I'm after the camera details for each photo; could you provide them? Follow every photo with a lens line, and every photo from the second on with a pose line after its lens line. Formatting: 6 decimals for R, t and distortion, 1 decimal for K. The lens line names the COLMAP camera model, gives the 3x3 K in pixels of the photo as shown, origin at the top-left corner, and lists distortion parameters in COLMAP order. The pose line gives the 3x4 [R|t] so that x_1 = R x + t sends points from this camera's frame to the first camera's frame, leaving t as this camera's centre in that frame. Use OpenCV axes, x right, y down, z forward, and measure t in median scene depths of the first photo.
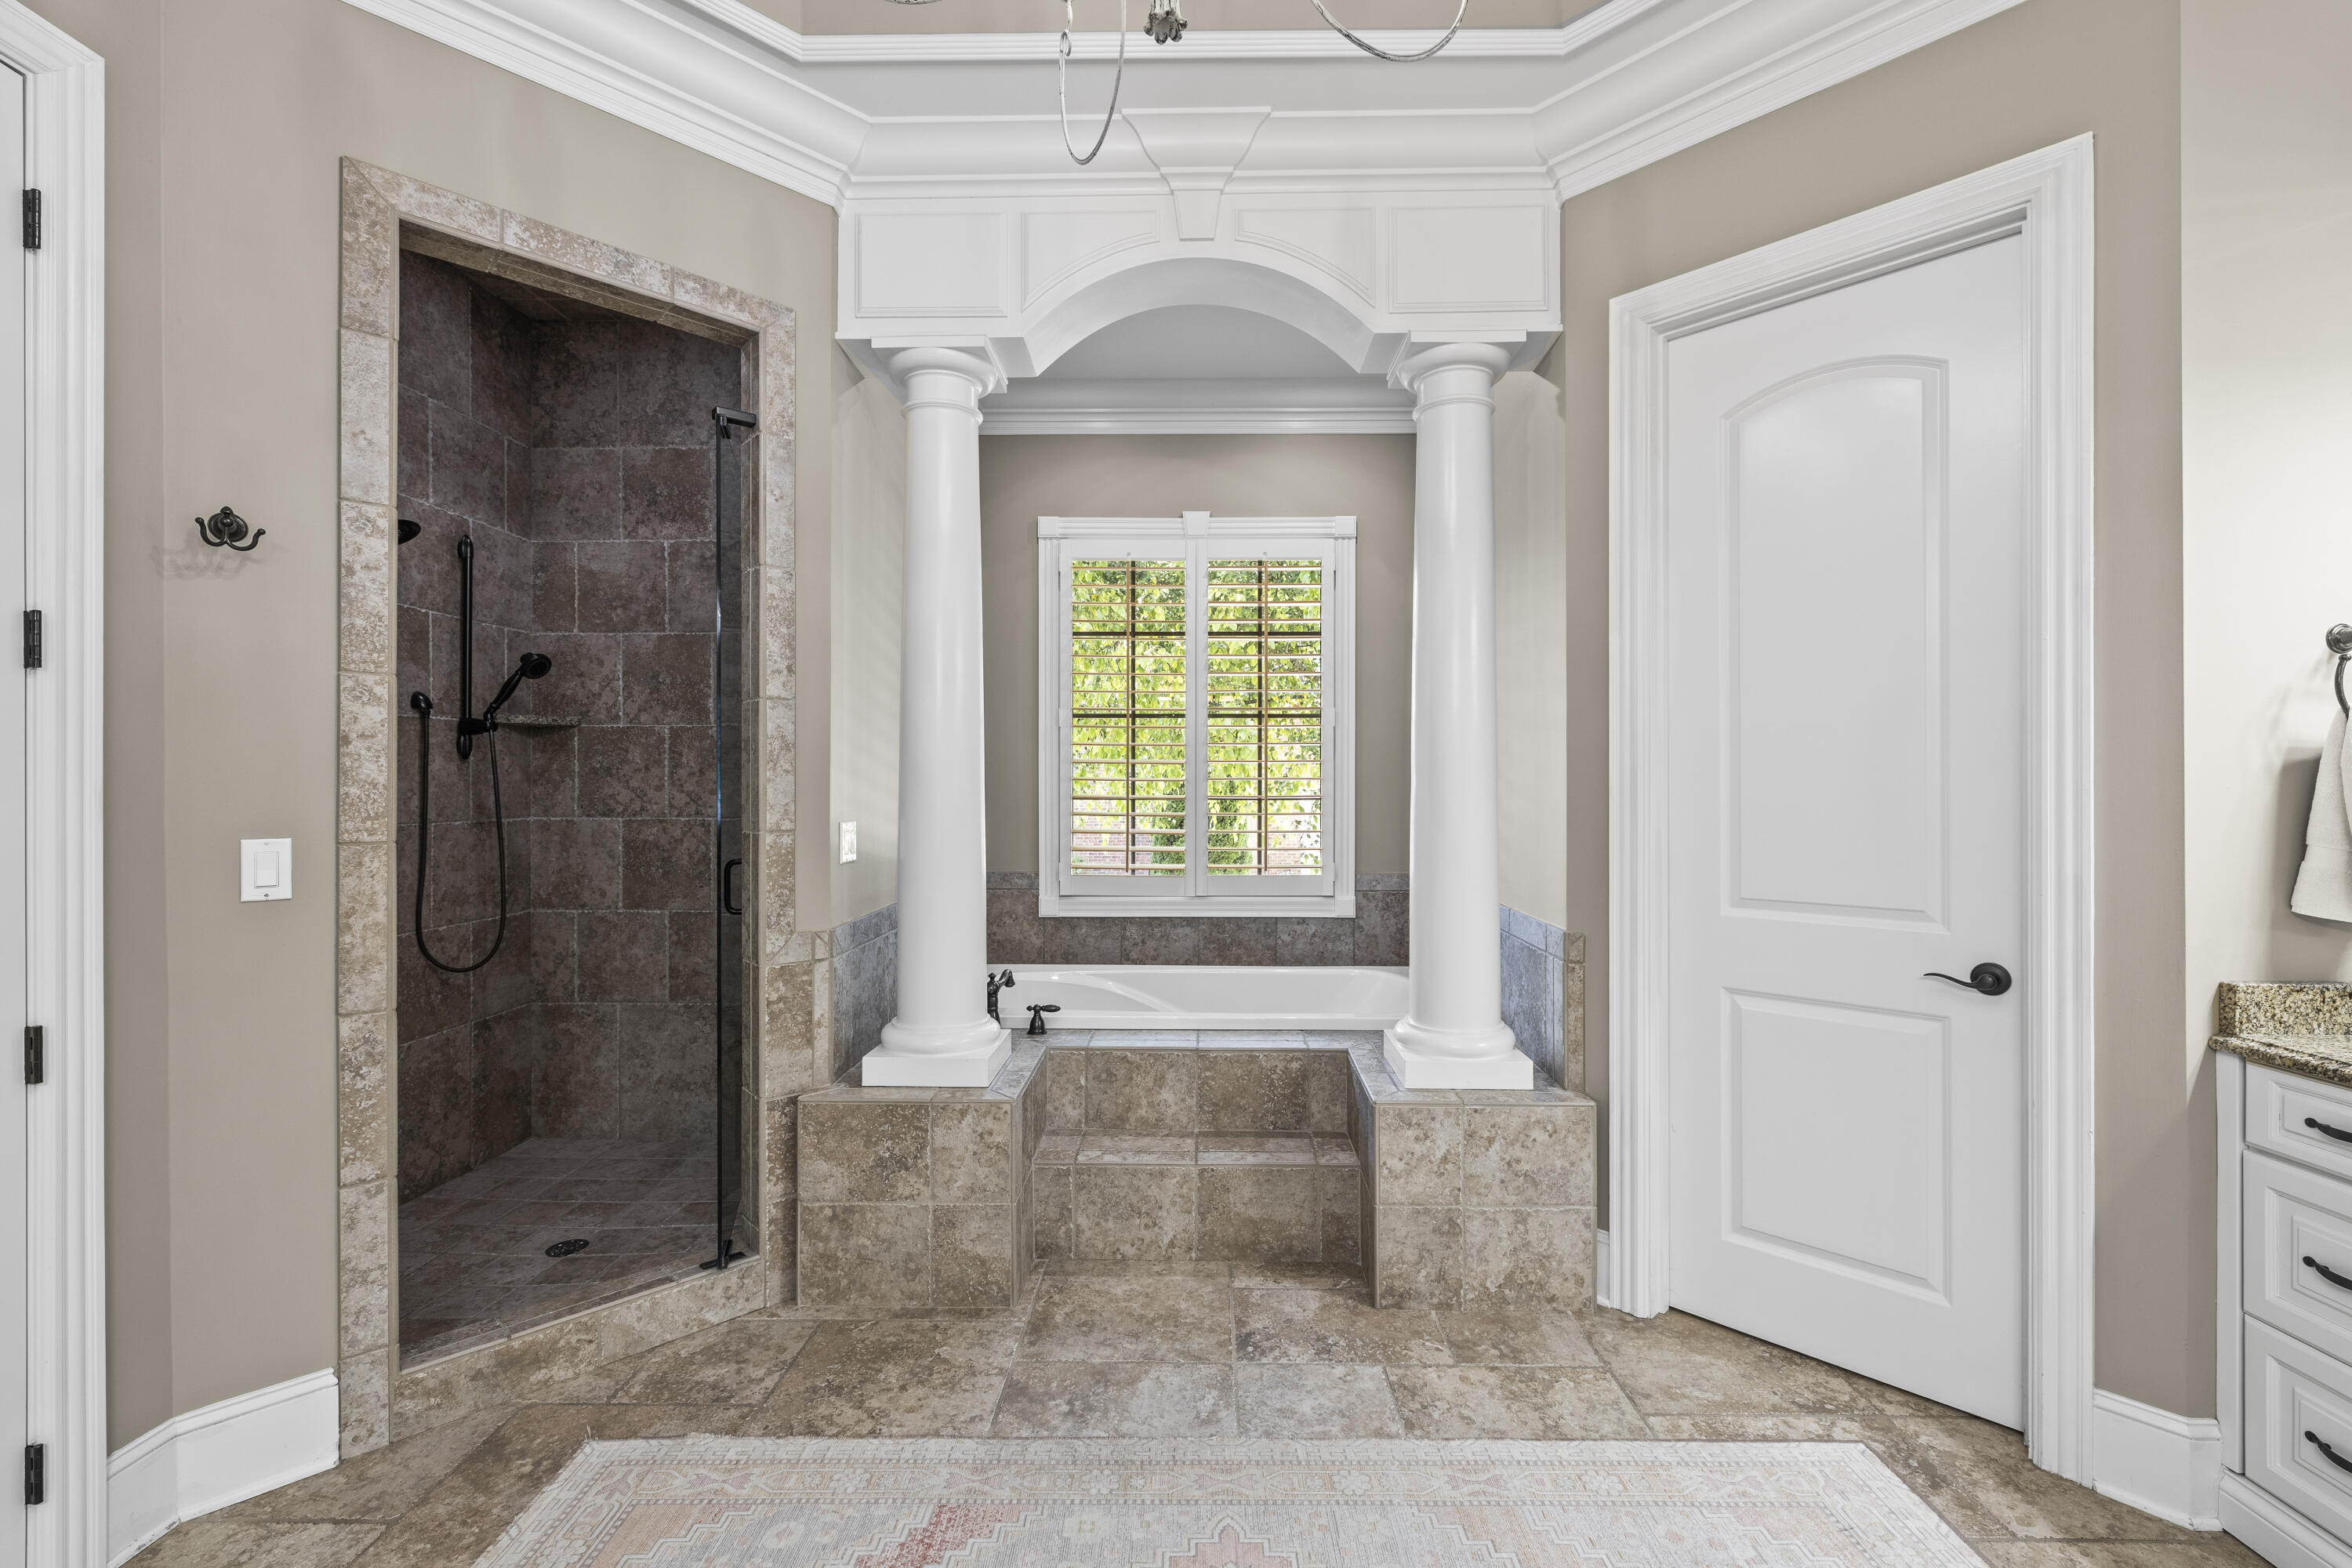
lens RADIAL K [[993.7, 0, 1184.7], [0, 993.7, 776.8], [0, 0, 1]] dist [0.001967, 0.000313]
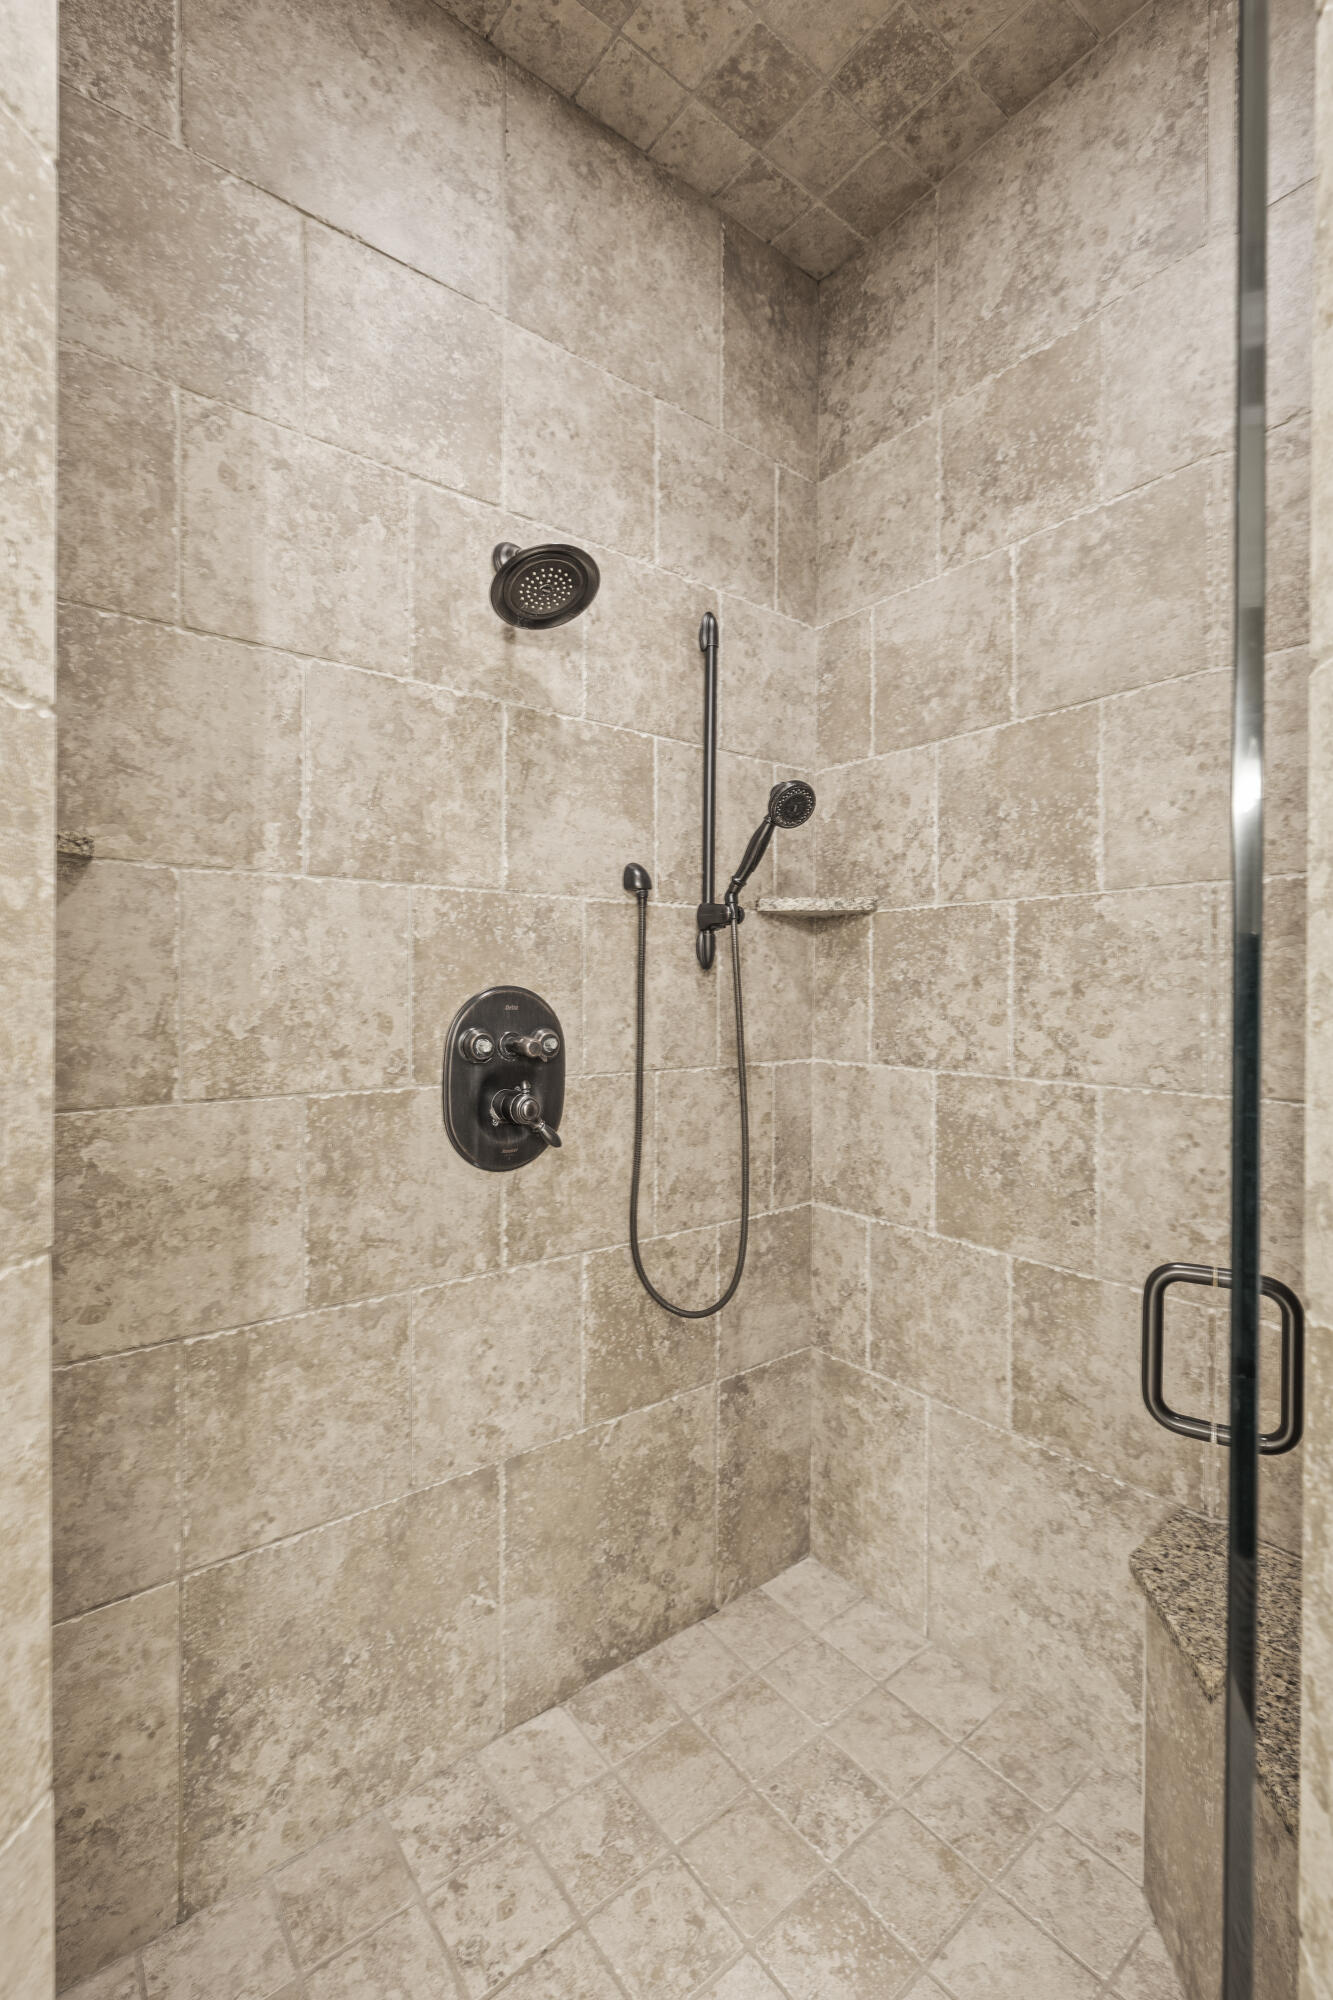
lens RADIAL K [[879.4, 0, 666.5], [0, 879.4, 1000.0], [0, 0, 1]] dist [0.001423, 0.000200]
pose [[0.638342, 0.015912, -0.769589, -0.281928], [0.001541, 0.999758, 0.021950, -0.009796], [0.769752, -0.015198, 0.638163, 0.568253]]
